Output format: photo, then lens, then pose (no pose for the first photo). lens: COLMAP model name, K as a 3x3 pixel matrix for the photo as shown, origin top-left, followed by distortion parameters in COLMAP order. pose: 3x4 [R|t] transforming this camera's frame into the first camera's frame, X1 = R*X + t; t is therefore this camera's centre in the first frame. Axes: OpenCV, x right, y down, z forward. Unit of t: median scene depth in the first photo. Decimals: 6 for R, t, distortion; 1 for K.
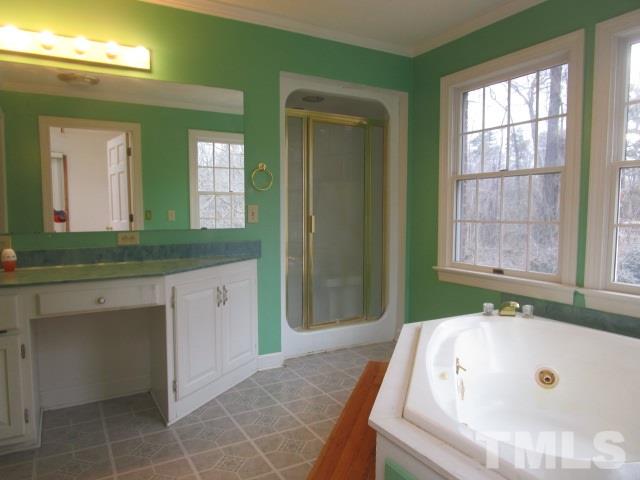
lens RADIAL K [[459.3, 0, 320.0], [0, 459.3, 240.0], [0, 0, 1]] dist [-0.003263, -0.000528]
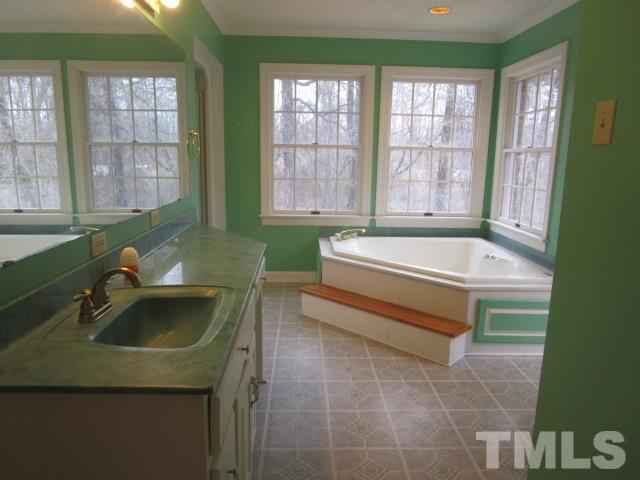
lens RADIAL K [[459.3, 0, 320.0], [0, 459.3, 240.0], [0, 0, 1]] dist [-0.003263, -0.000528]
pose [[0.480123, -0.169334, 0.860702, -1.083097], [0.038119, 0.984292, 0.172385, -0.121336], [-0.876372, -0.049956, 0.479036, 0.319335]]
